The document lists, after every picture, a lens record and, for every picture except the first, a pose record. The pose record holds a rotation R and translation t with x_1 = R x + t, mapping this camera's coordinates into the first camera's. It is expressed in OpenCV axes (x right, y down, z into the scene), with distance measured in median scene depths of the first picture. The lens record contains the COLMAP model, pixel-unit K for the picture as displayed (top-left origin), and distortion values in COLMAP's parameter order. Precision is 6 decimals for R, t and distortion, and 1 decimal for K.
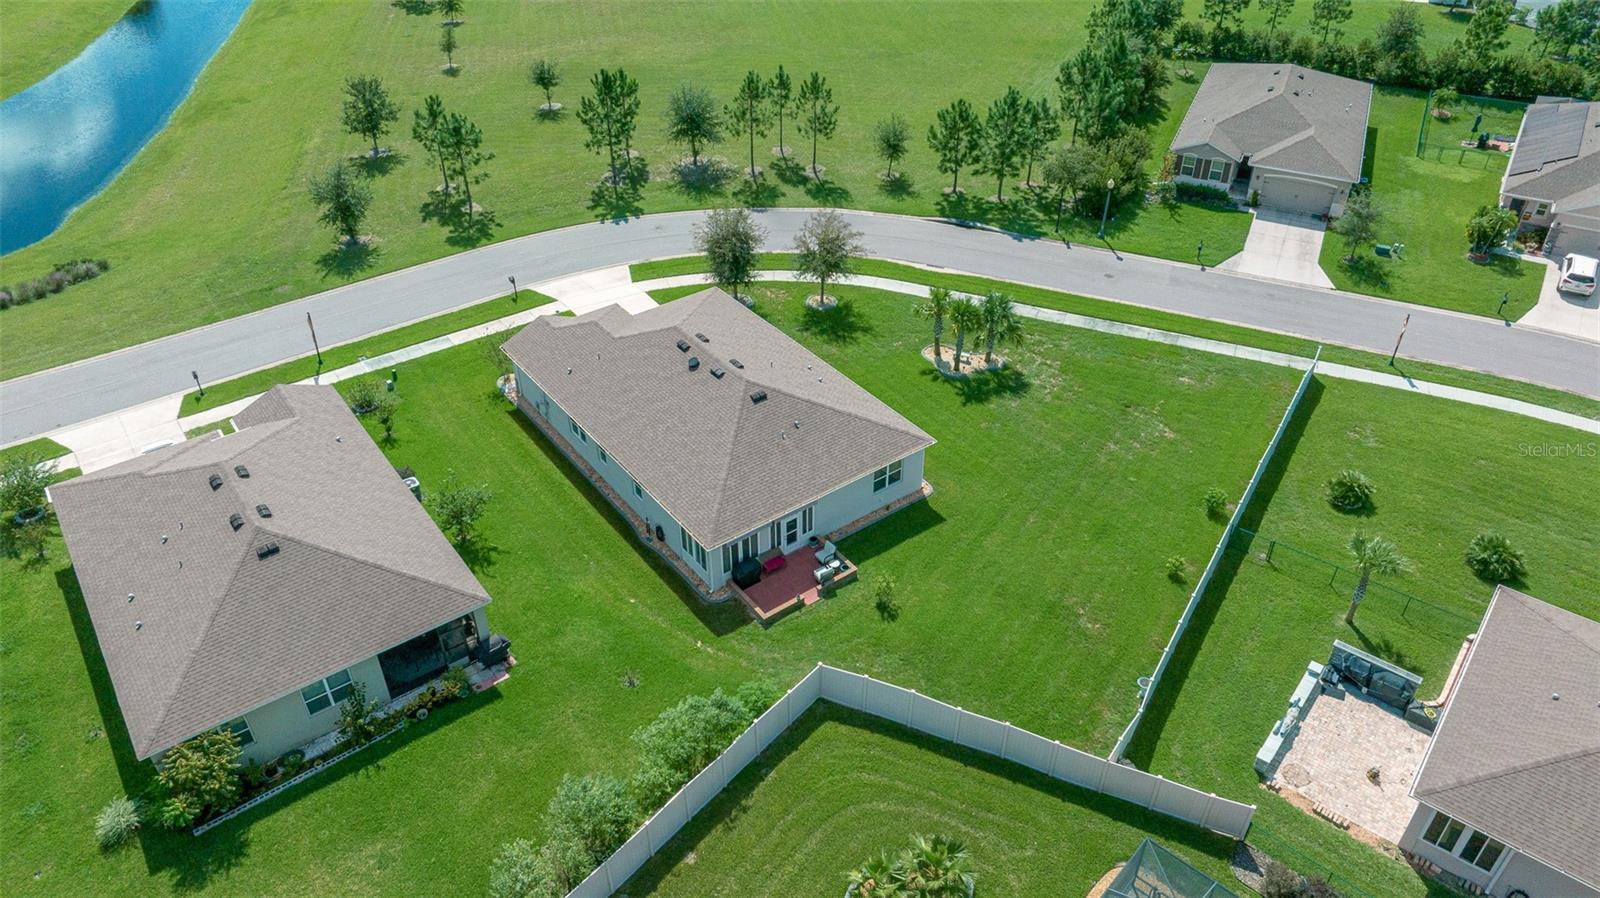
lens RADIAL K [[1130.5, 0, 820.4], [0, 1130.5, 445.5], [0, 0, 1]] dist [-0.001243, -0.001563]
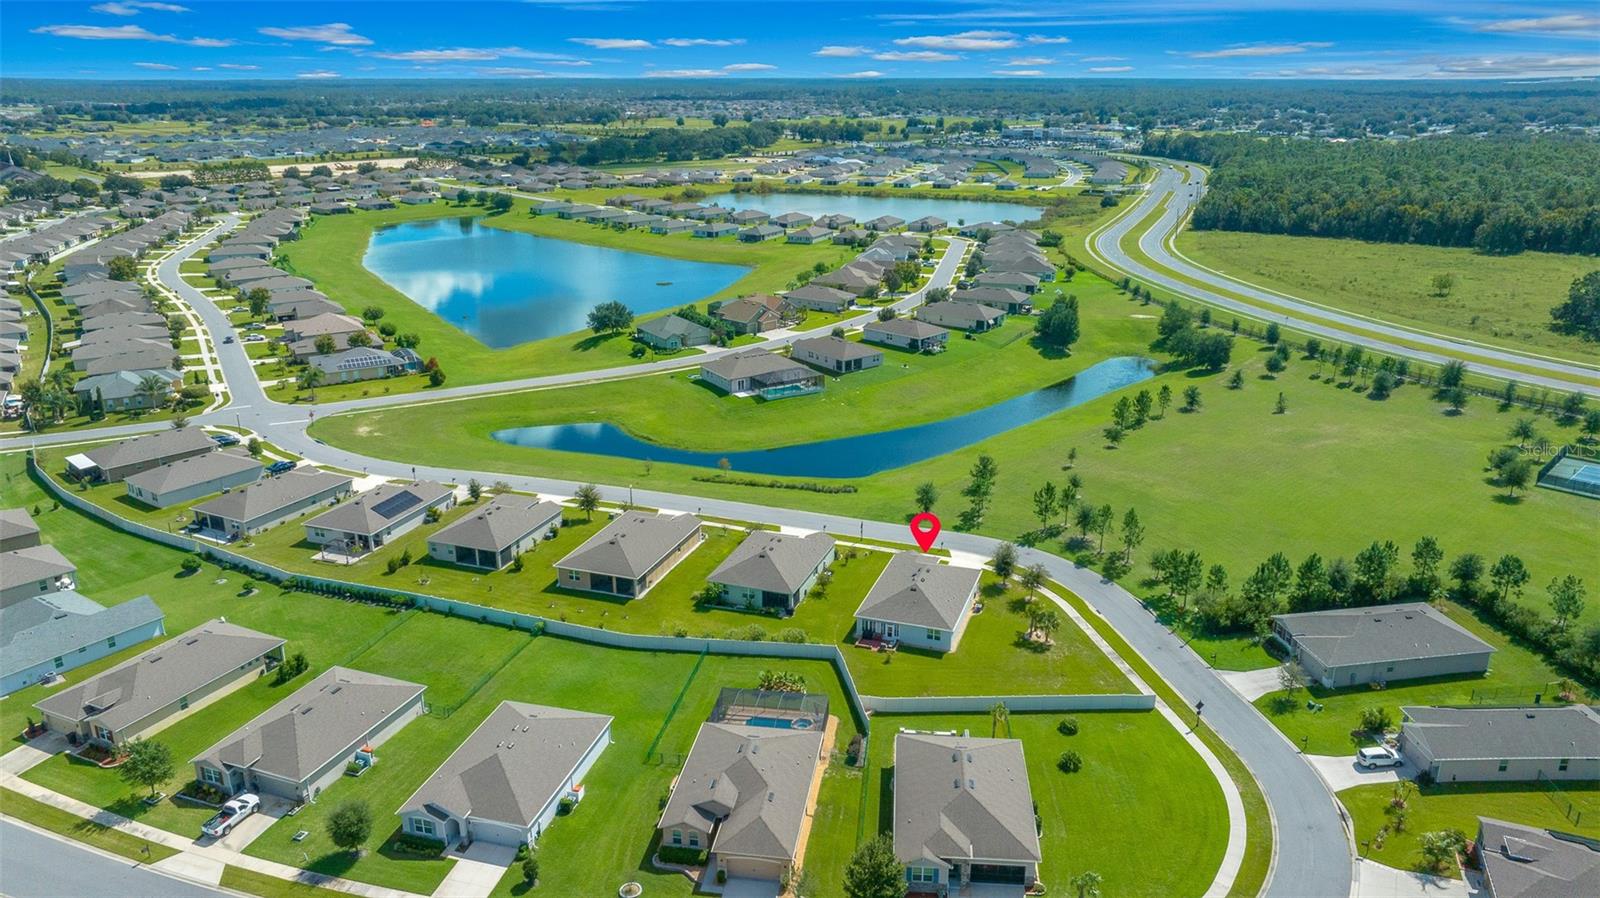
lens RADIAL K [[1129.3, 0, 806.6], [0, 1129.3, 457.3], [0, 0, 1]] dist [-0.052049, 0.058881]
pose [[0.549879, 0.268449, -0.790929, 1.326083], [-0.492939, 0.868748, -0.047845, -0.043632], [0.674273, 0.416188, 0.610035, -0.696607]]
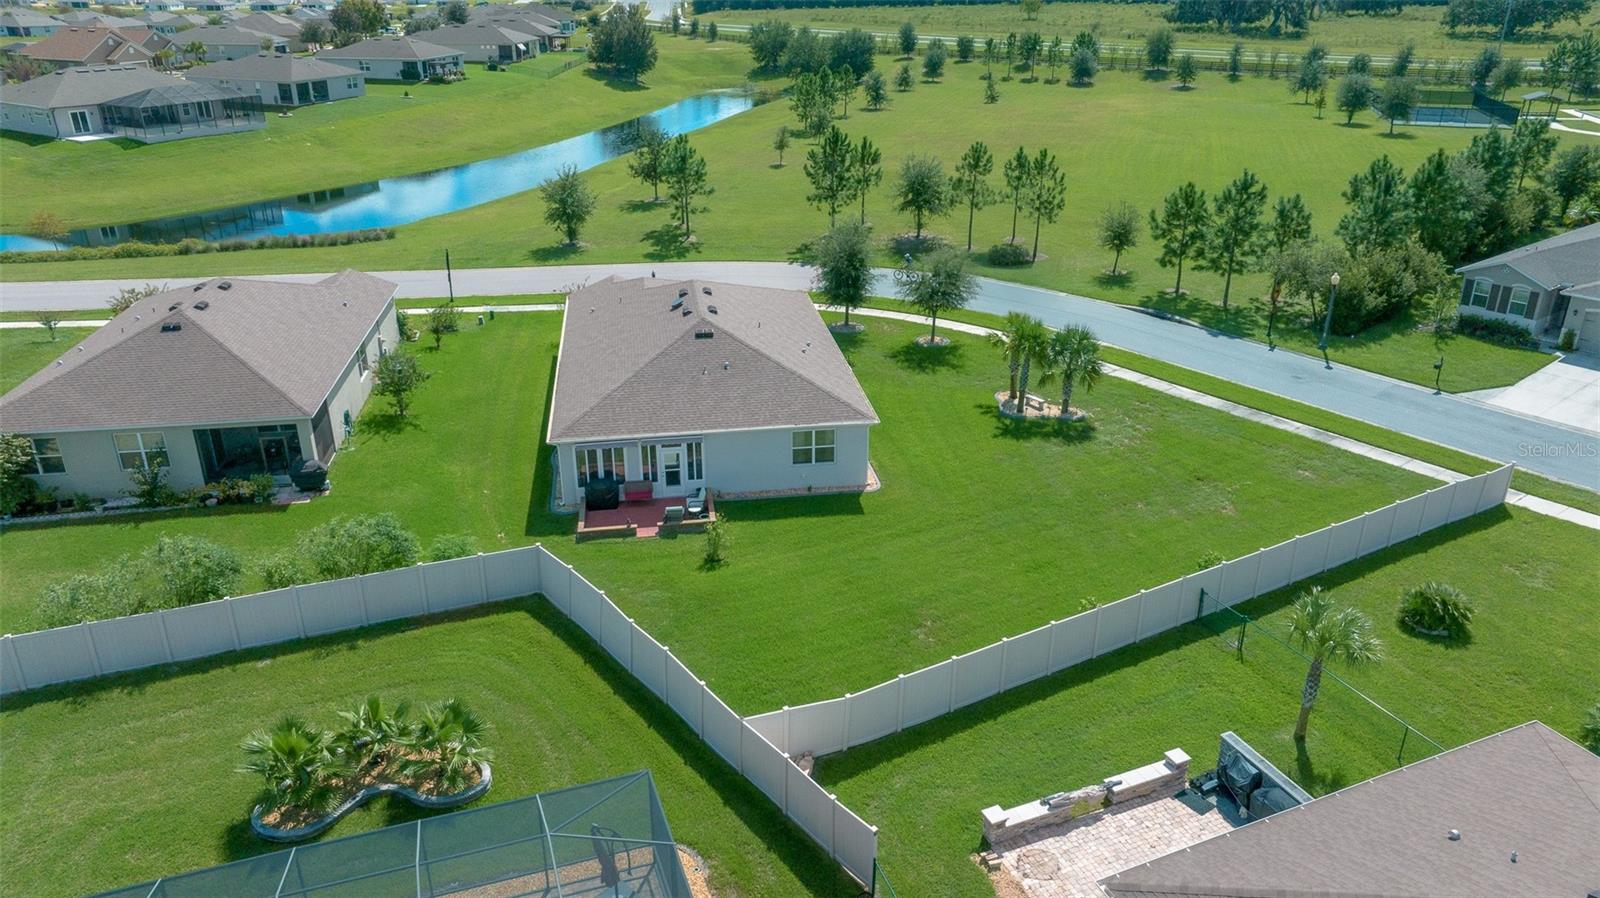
lens RADIAL K [[1129.3, 0, 806.6], [0, 1129.3, 457.3], [0, 0, 1]] dist [-0.052049, 0.058881]
pose [[0.877803, 0.188334, -0.440445, 0.302963], [-0.278536, 0.948728, -0.149444, 0.113819], [0.389717, 0.253862, 0.885254, 0.180689]]
